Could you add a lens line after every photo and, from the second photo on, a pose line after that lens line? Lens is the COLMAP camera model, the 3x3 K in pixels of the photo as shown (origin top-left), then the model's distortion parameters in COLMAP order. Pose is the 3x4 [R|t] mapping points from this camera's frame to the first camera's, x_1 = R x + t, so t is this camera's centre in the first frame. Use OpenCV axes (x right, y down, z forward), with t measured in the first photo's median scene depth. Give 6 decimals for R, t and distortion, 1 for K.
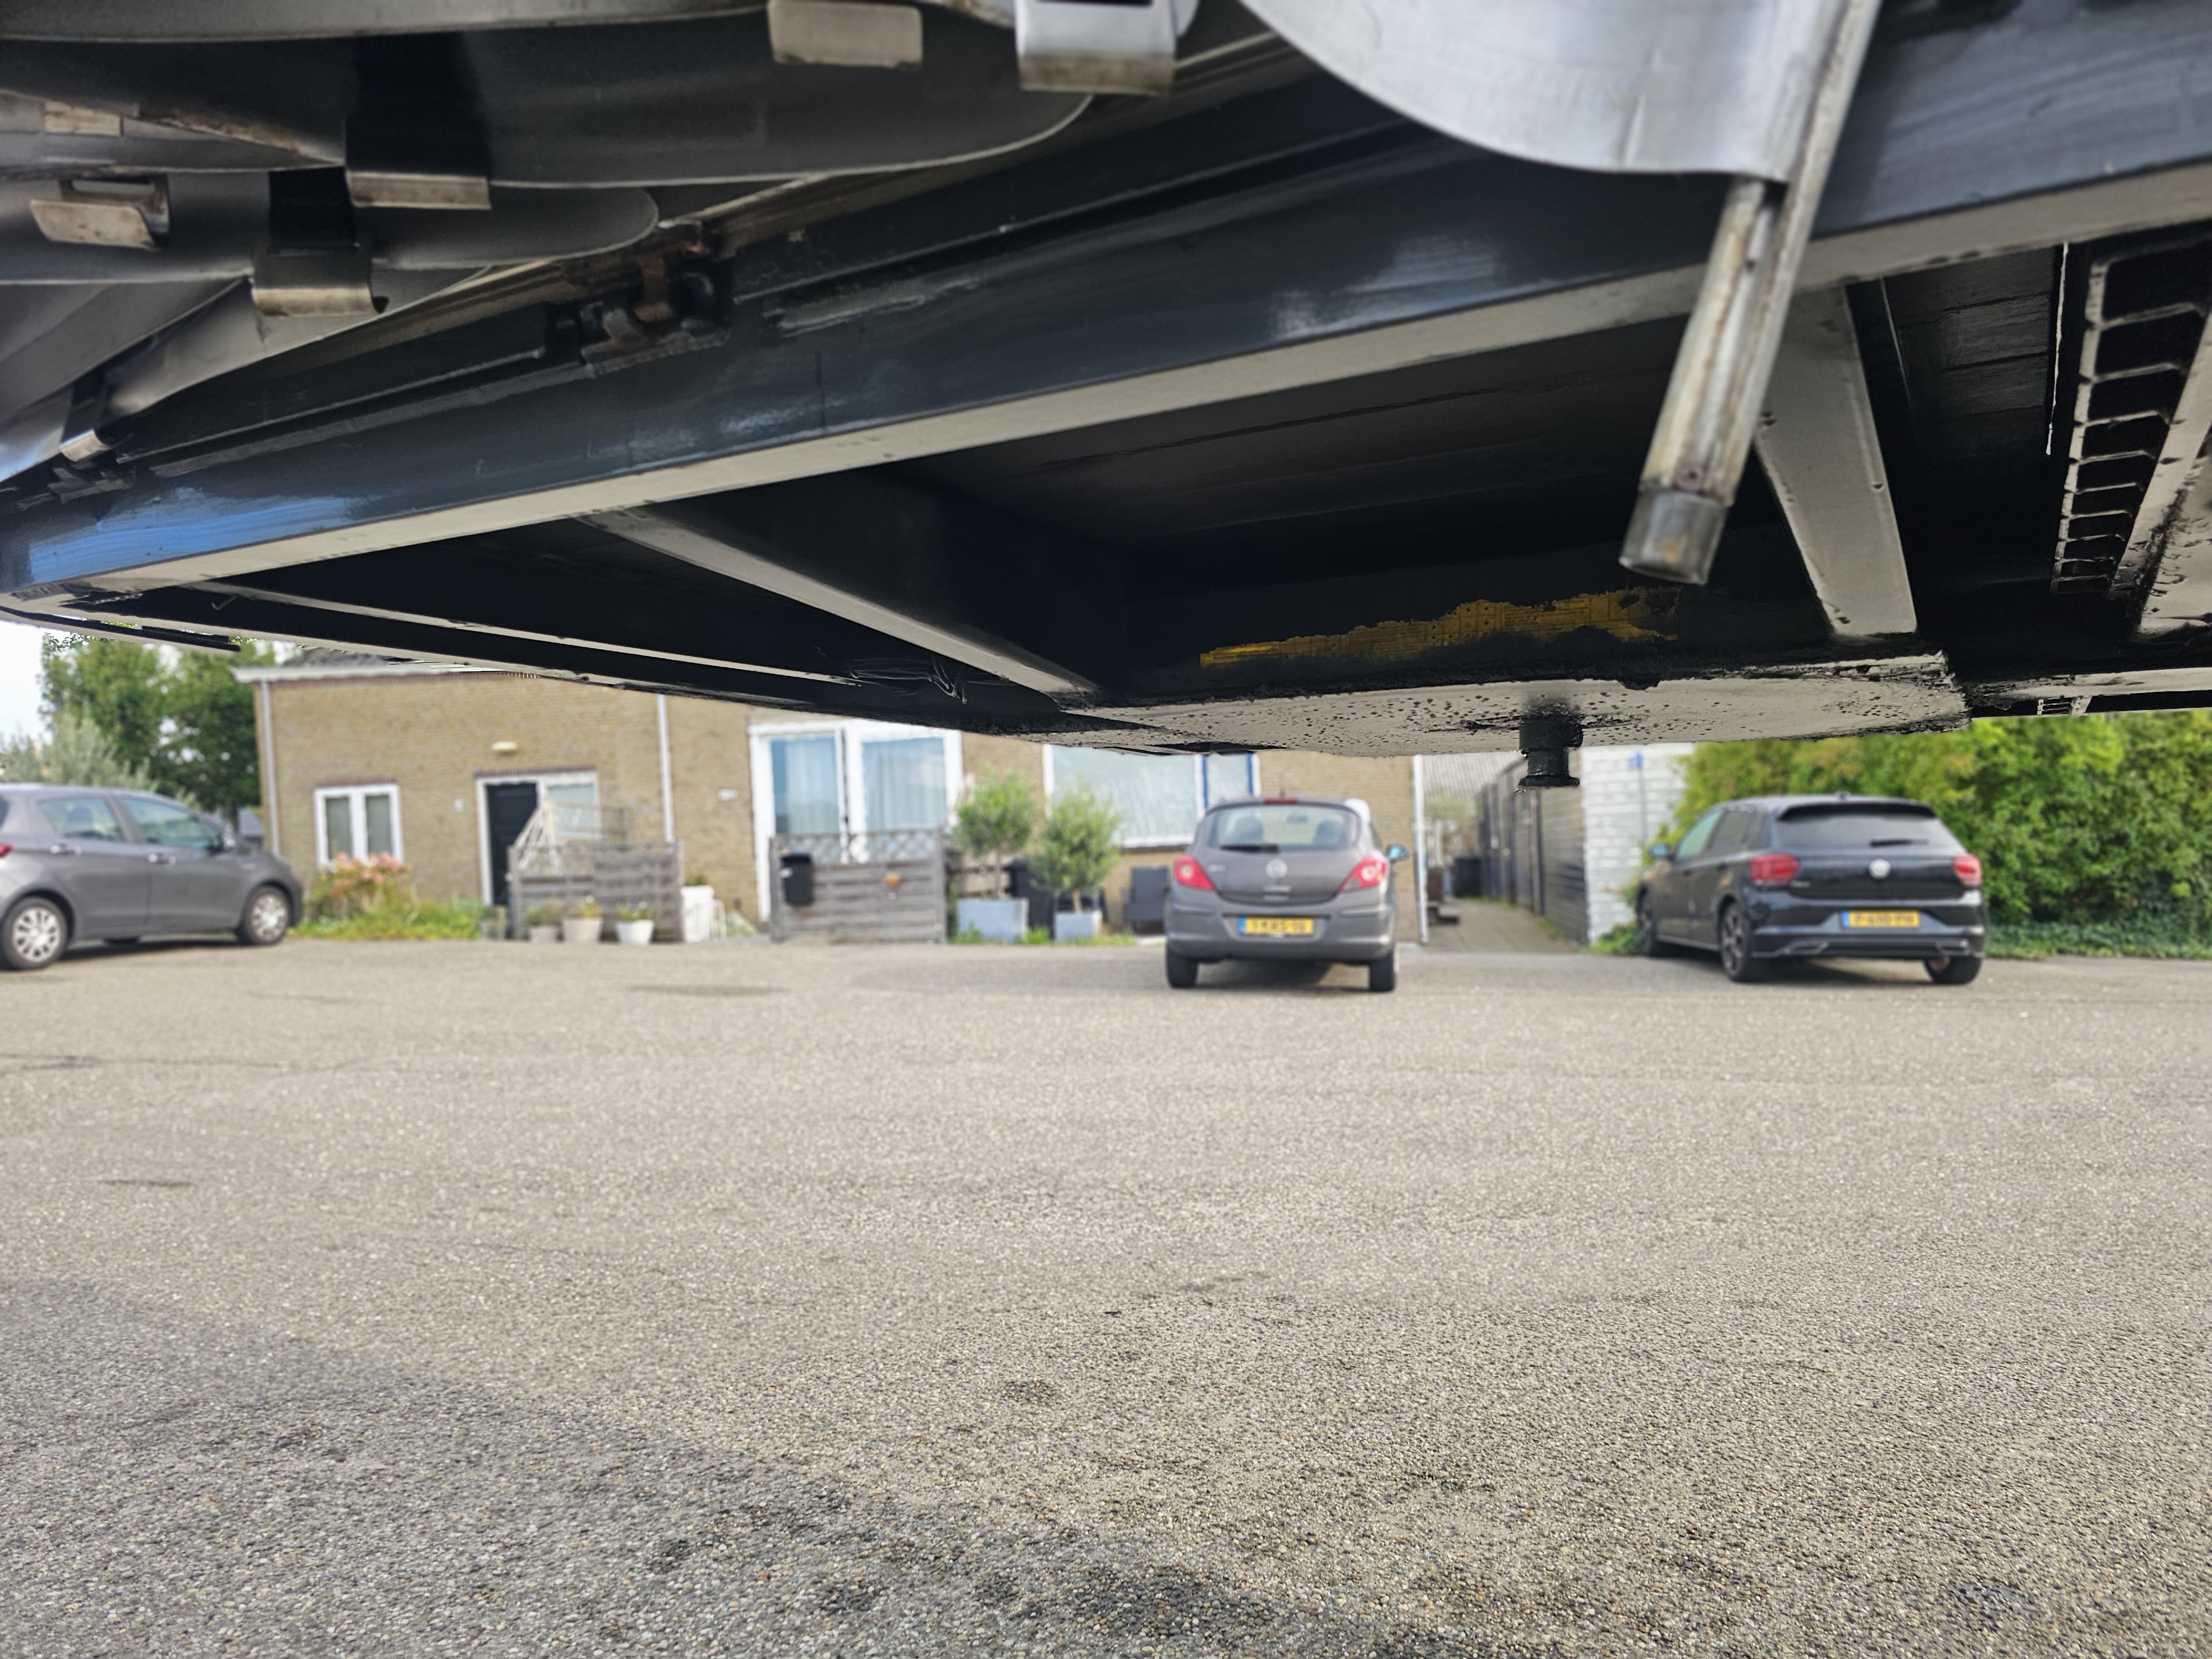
lens RADIAL K [[1489.3, 0, 1206.0], [0, 1489.3, 872.5], [0, 0, 1]] dist [0.049933, -0.039969]
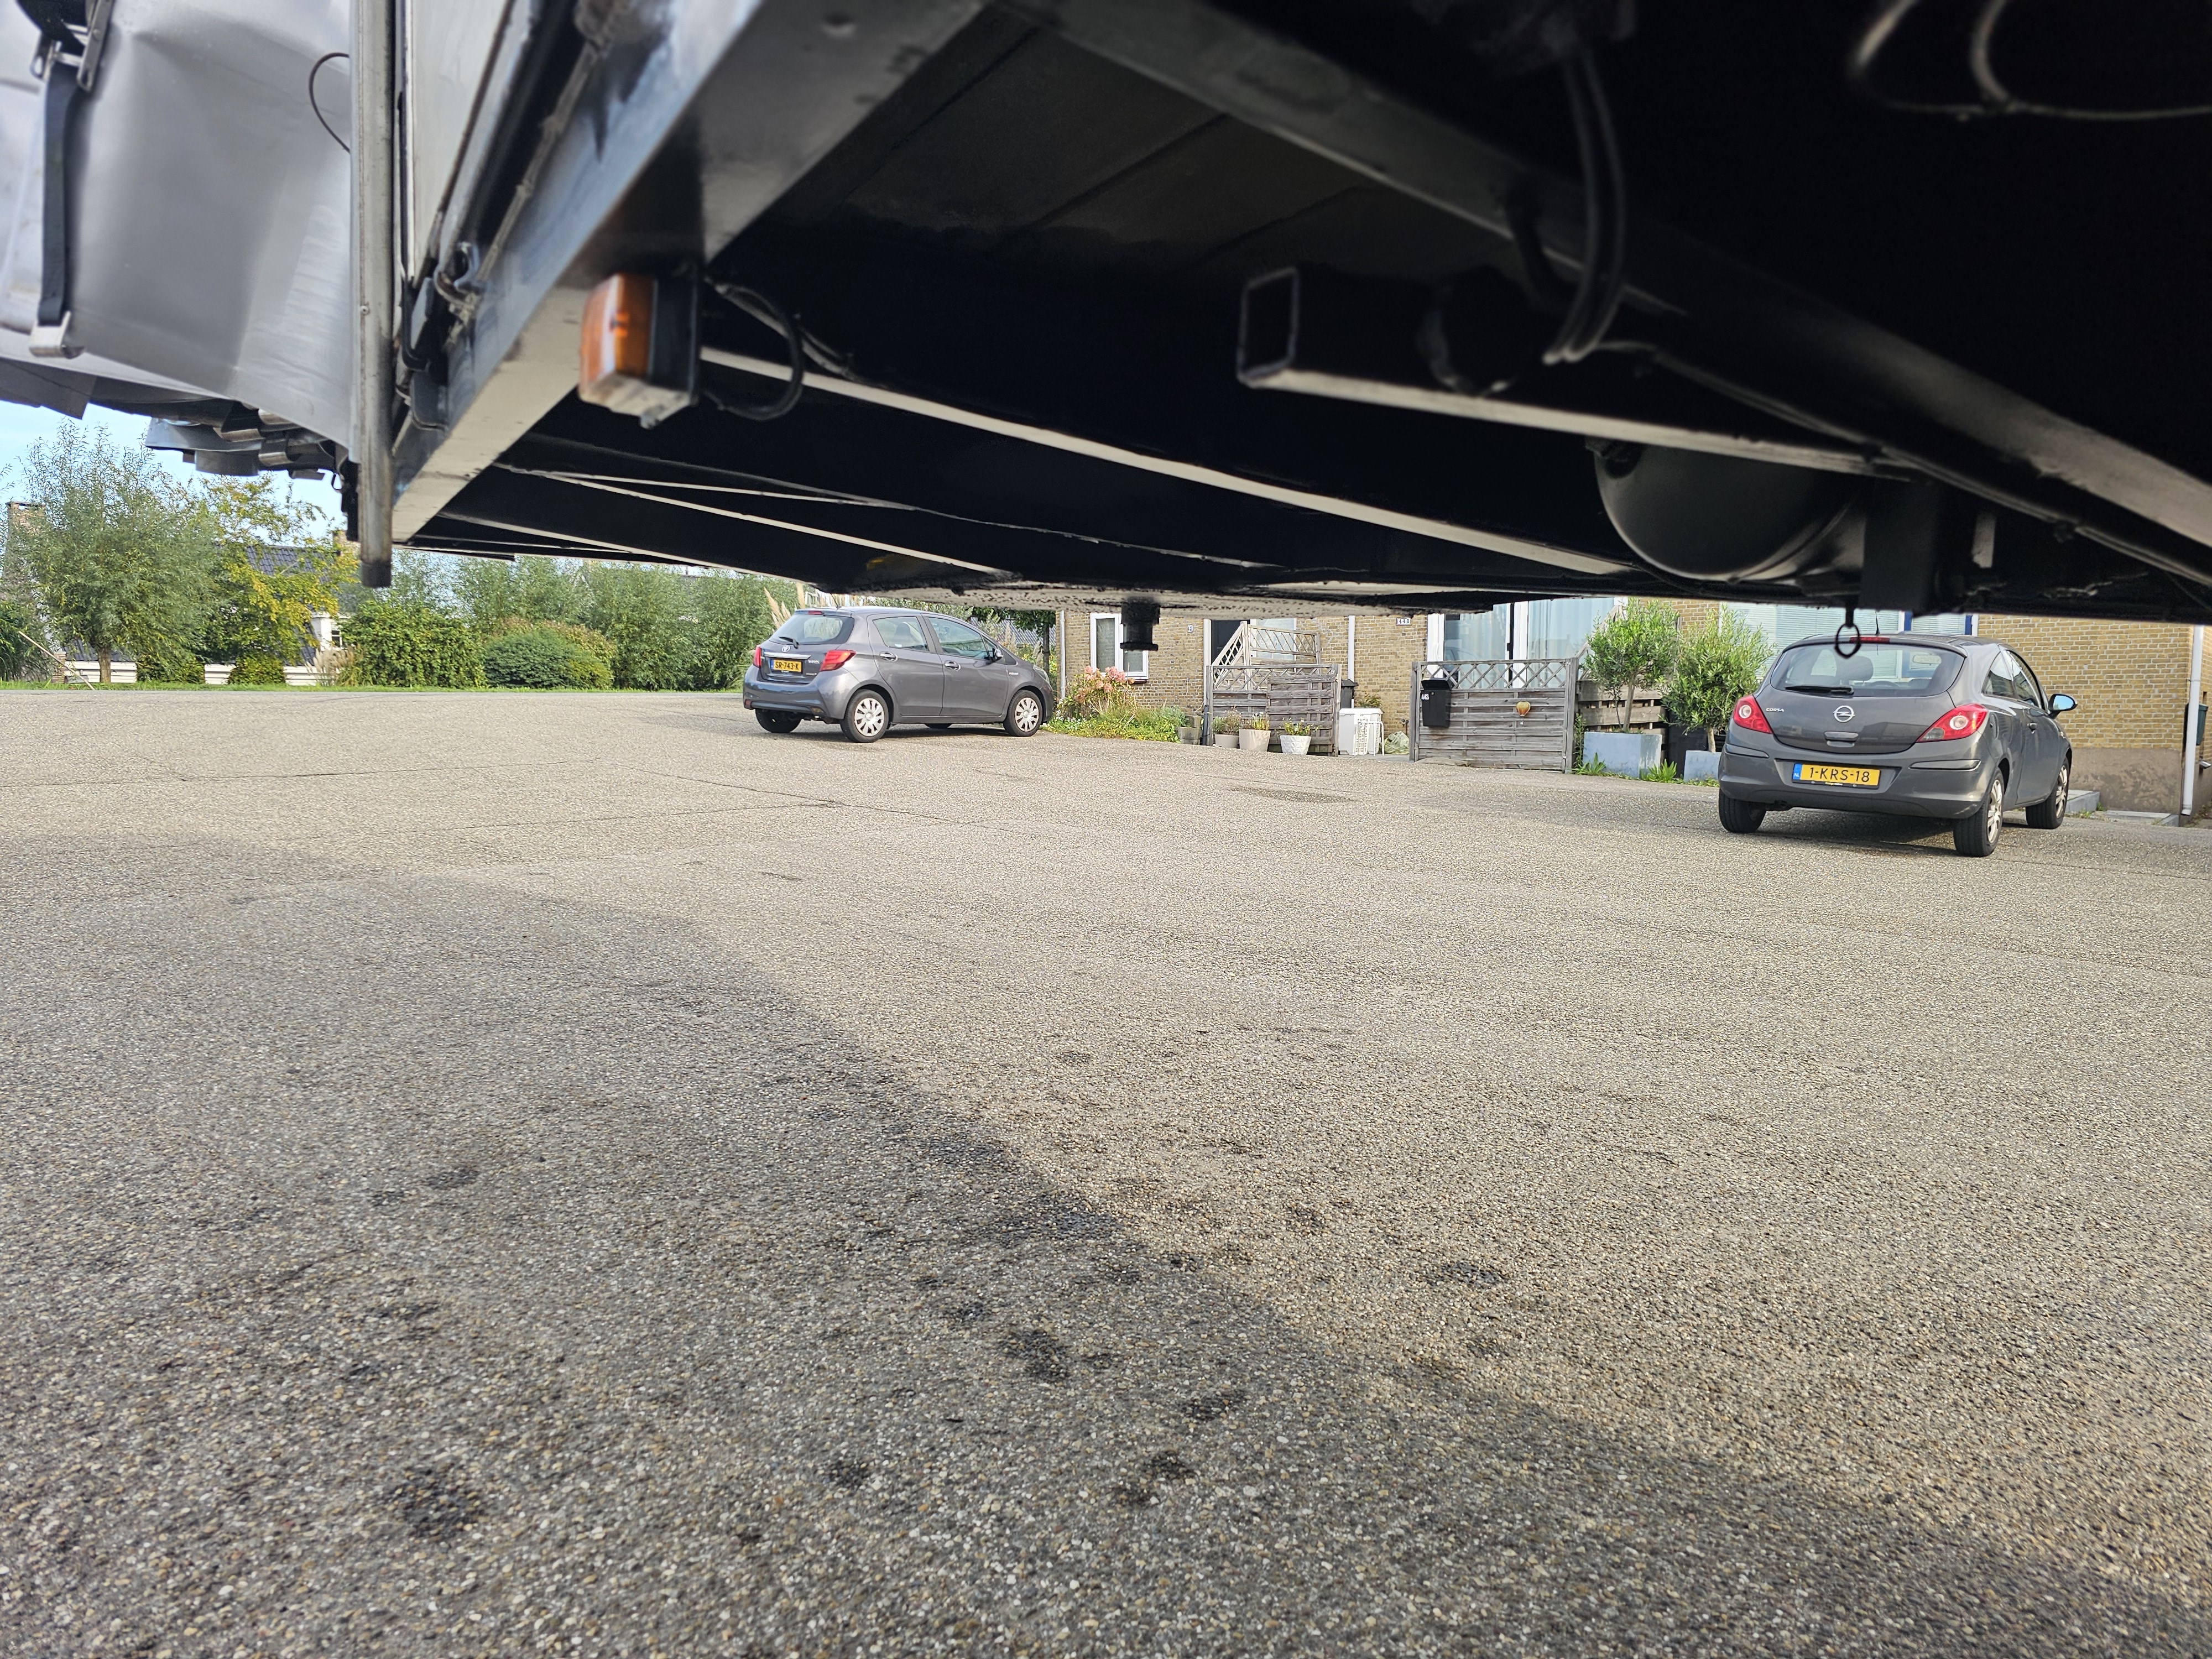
lens RADIAL K [[1489.3, 0, 1108.0], [0, 1489.3, 831.6], [0, 0, 1]] dist [0.049933, -0.039969]
pose [[0.842121, 0.091961, -0.531390, 0.109997], [-0.044580, 0.993852, 0.101345, -0.002282], [0.537443, -0.061656, 0.841043, -0.027365]]
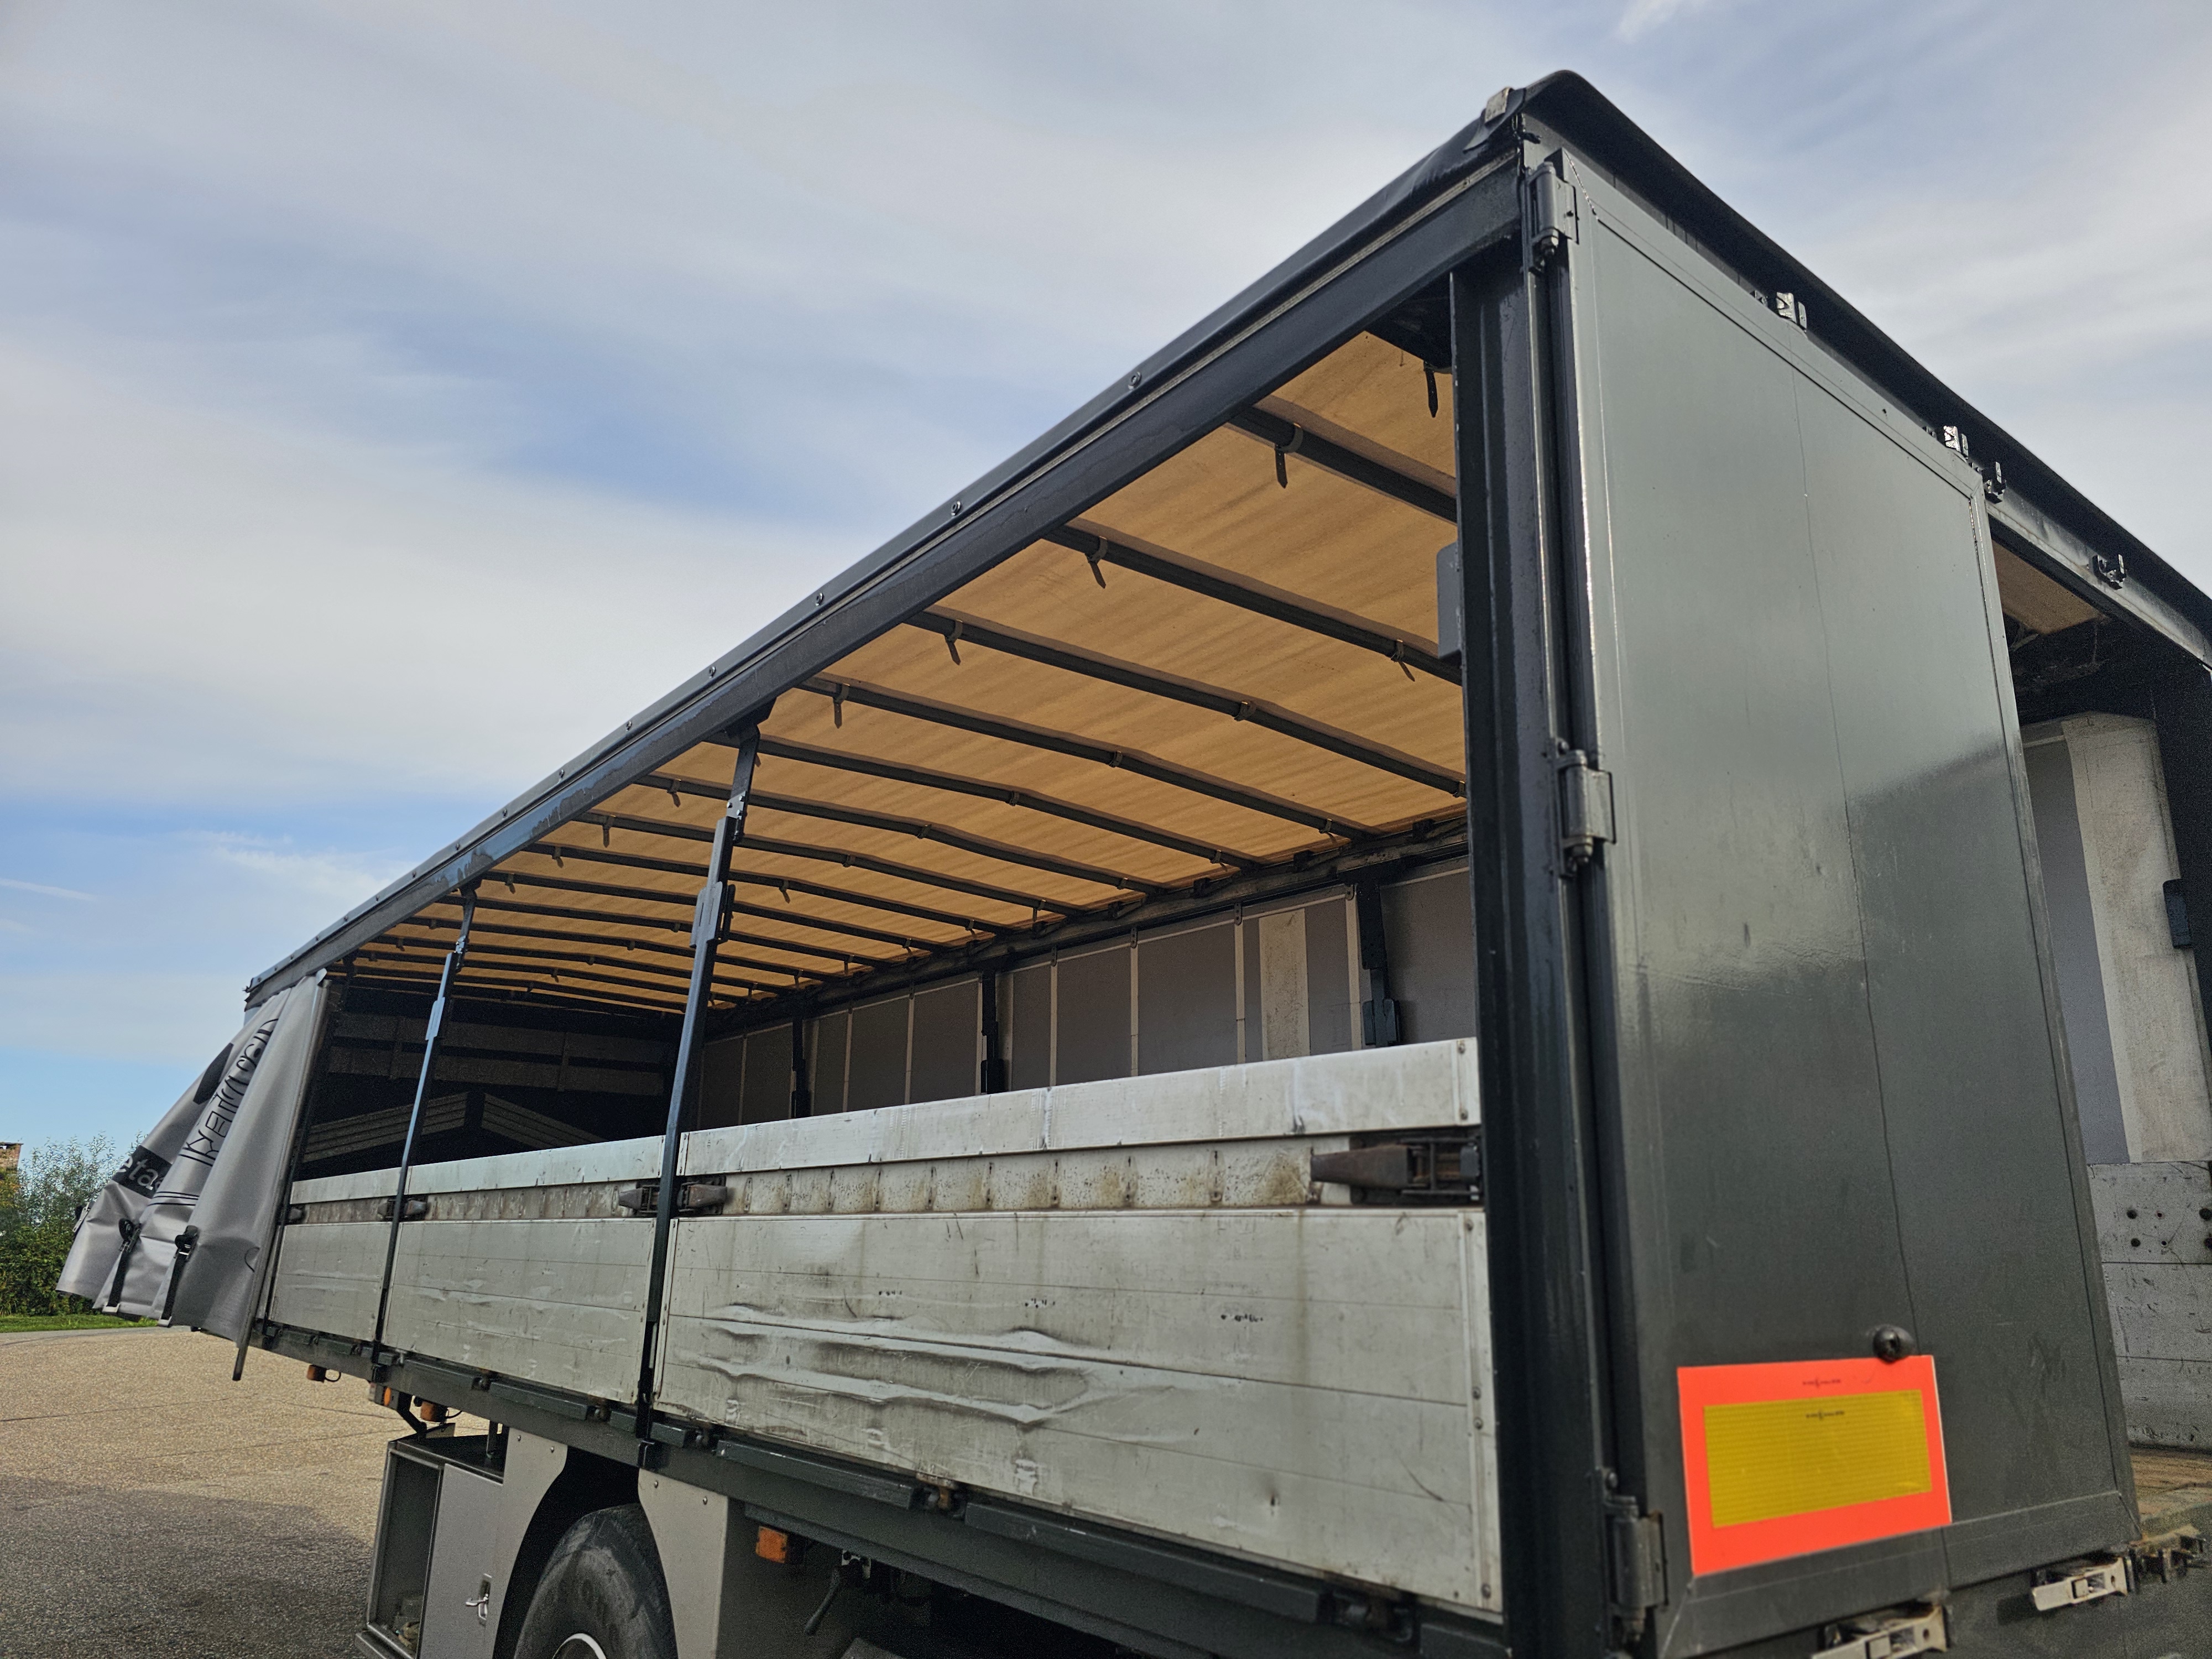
lens RADIAL K [[1489.3, 0, 1132.4], [0, 1489.3, 852.5], [0, 0, 1]] dist [0.049933, -0.039969]
pose [[0.927859, -0.078232, -0.364634, 0.390137], [-0.024145, 0.963096, -0.268072, -0.039898], [0.372150, 0.257538, 0.891728, -0.273012]]
